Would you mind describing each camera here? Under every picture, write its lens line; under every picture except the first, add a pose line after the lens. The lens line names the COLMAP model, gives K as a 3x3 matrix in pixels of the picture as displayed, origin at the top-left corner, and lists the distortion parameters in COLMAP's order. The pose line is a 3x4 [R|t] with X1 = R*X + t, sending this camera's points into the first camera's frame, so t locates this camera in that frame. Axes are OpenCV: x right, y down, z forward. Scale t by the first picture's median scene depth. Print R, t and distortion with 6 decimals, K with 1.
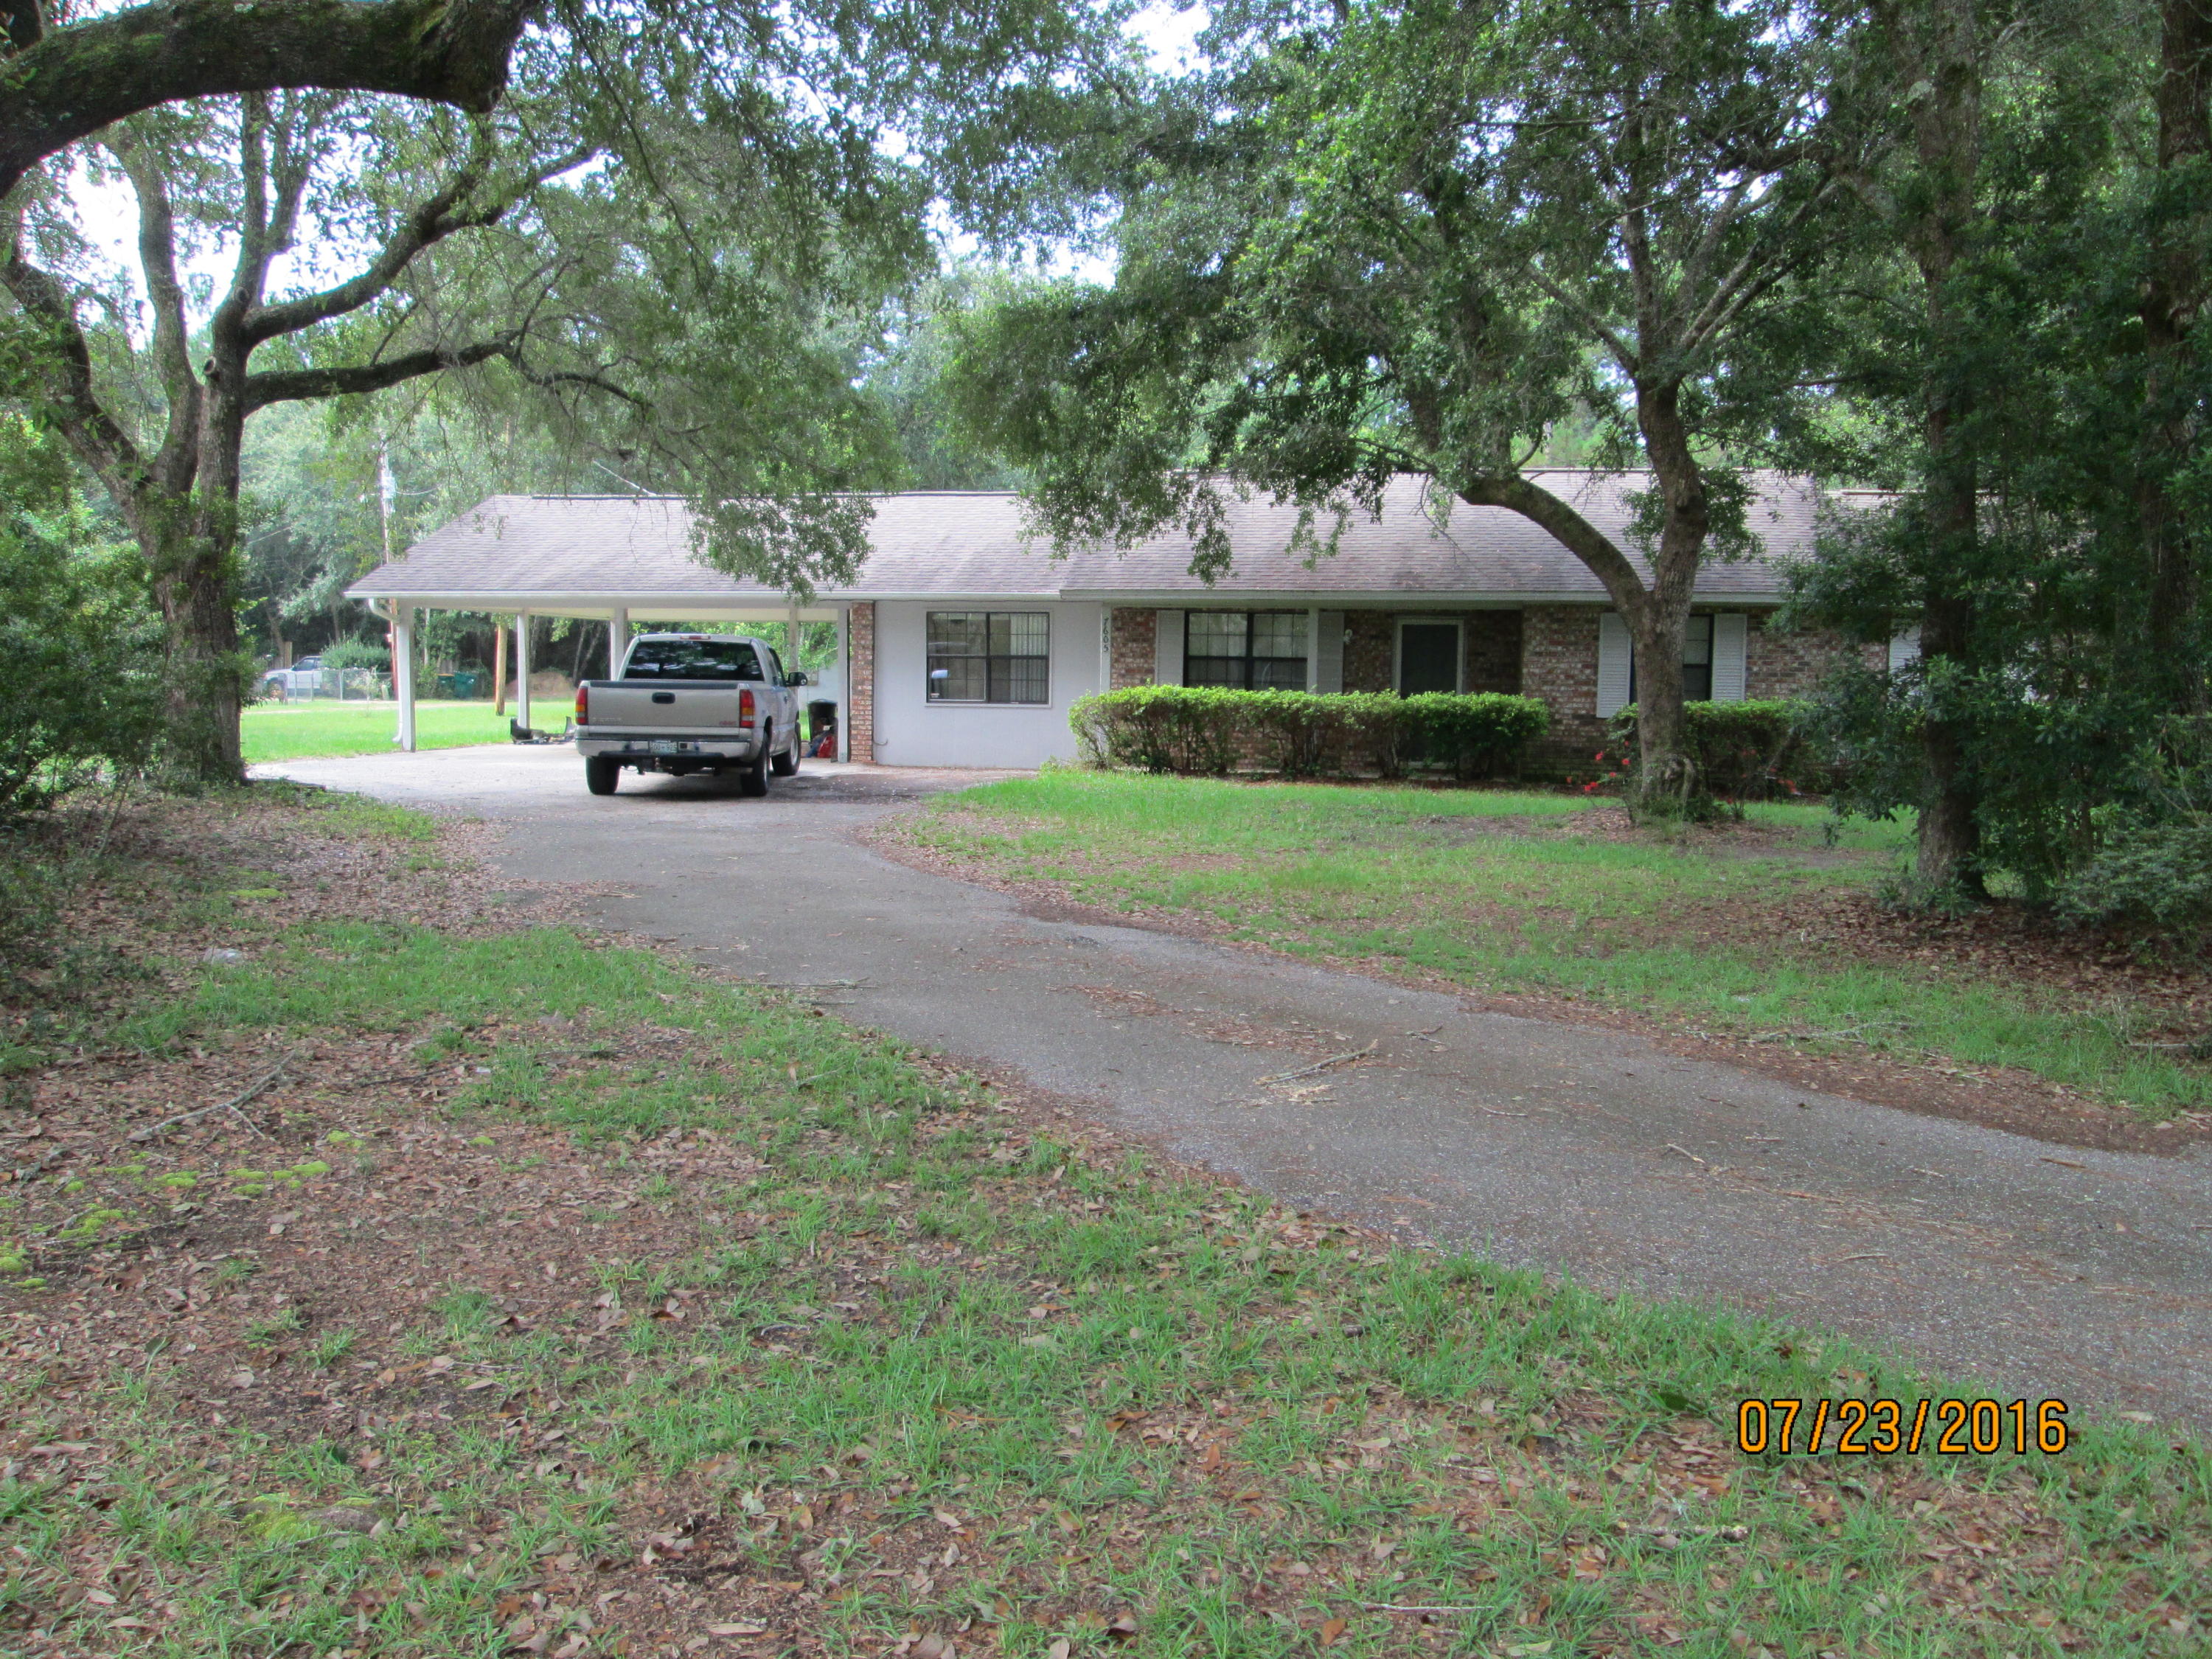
lens RADIAL K [[1820.9, 0, 1056.9], [0, 1820.9, 839.7], [0, 0, 1]] dist [-0.046191, 0.008537]
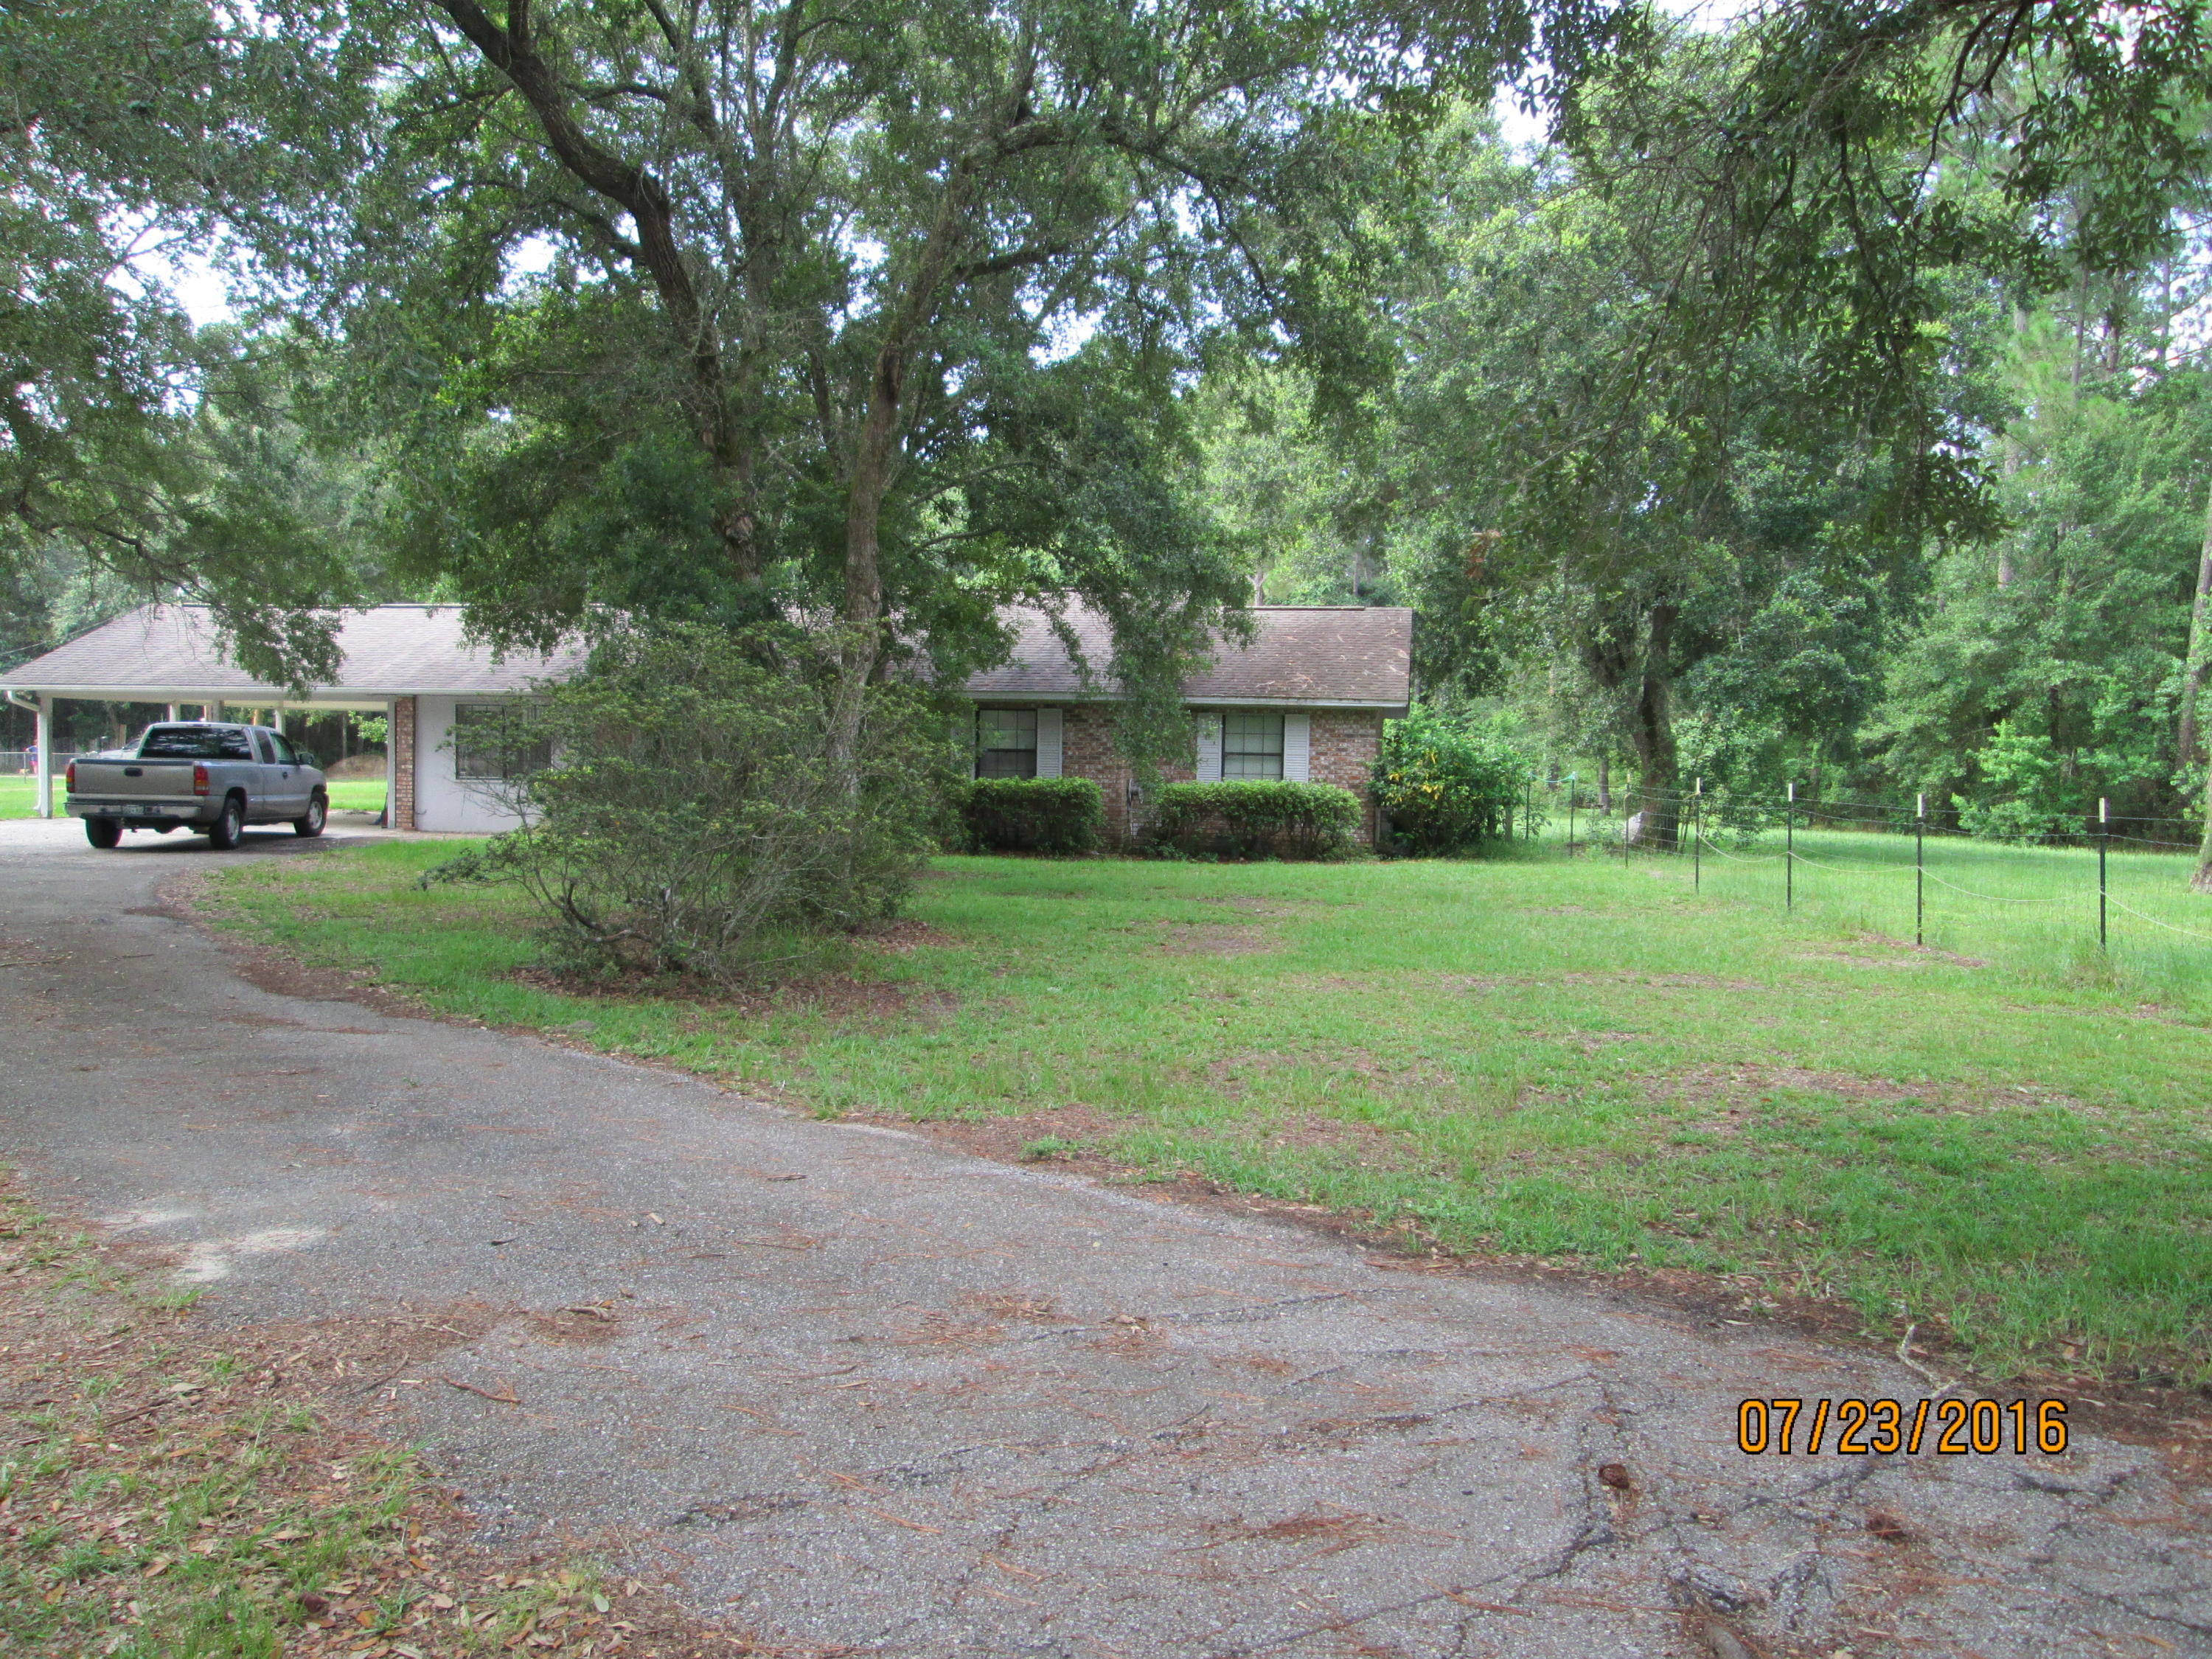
lens RADIAL K [[1820.9, 0, 1056.9], [0, 1820.9, 839.7], [0, 0, 1]] dist [-0.046191, 0.008537]
pose [[0.999614, 0.003426, 0.027560, 0.344731], [-0.002117, 0.998874, -0.047384, 0.024789], [-0.027692, 0.047308, 0.998496, -0.251067]]
